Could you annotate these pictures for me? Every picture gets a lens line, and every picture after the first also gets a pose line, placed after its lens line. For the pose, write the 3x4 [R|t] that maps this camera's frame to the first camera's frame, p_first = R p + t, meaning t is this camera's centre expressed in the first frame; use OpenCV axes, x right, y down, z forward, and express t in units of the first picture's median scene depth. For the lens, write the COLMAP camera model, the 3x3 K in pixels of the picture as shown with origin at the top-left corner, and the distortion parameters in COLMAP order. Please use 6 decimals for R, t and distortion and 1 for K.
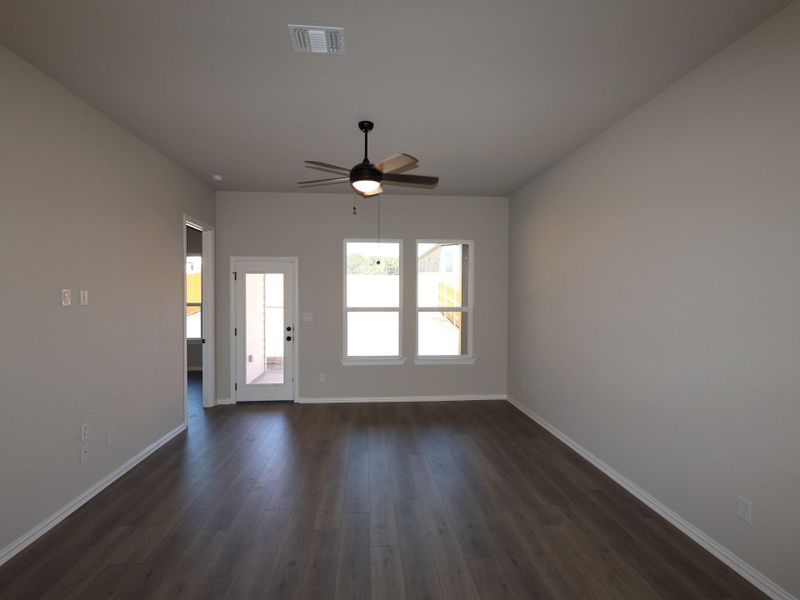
lens RADIAL K [[416.3, 0, 402.7], [0, 416.3, 305.6], [0, 0, 1]] dist [0.002279, 0.000512]
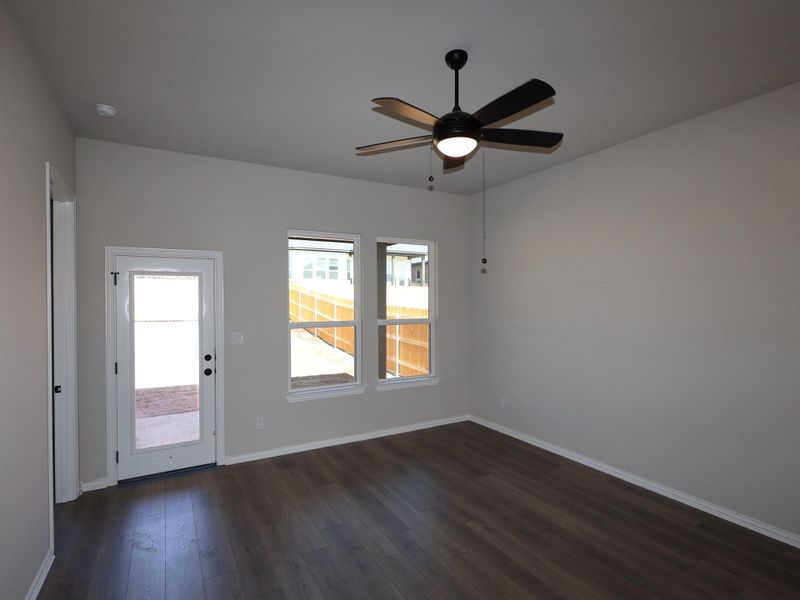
lens RADIAL K [[416.3, 0, 402.7], [0, 416.3, 305.6], [0, 0, 1]] dist [0.002279, 0.000512]
pose [[0.906334, -0.013006, 0.422361, -0.458479], [0.018694, 0.999782, -0.009327, -0.027077], [-0.422147, 0.016349, 0.906380, 0.427265]]
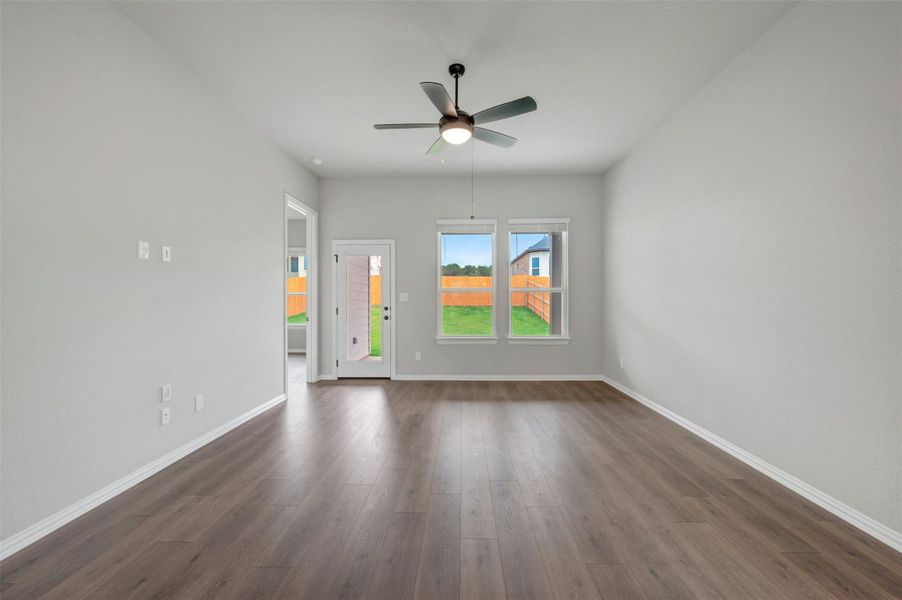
lens RADIAL K [[358.7, 0, 452.6], [0, 358.7, 298.9], [0, 0, 1]] dist [0.001006, -0.000188]
pose [[0.993221, -0.010455, -0.115774, -0.006315], [0.007492, 0.999634, -0.026001, 0.095986], [0.116003, 0.024957, 0.992935, 0.213555]]
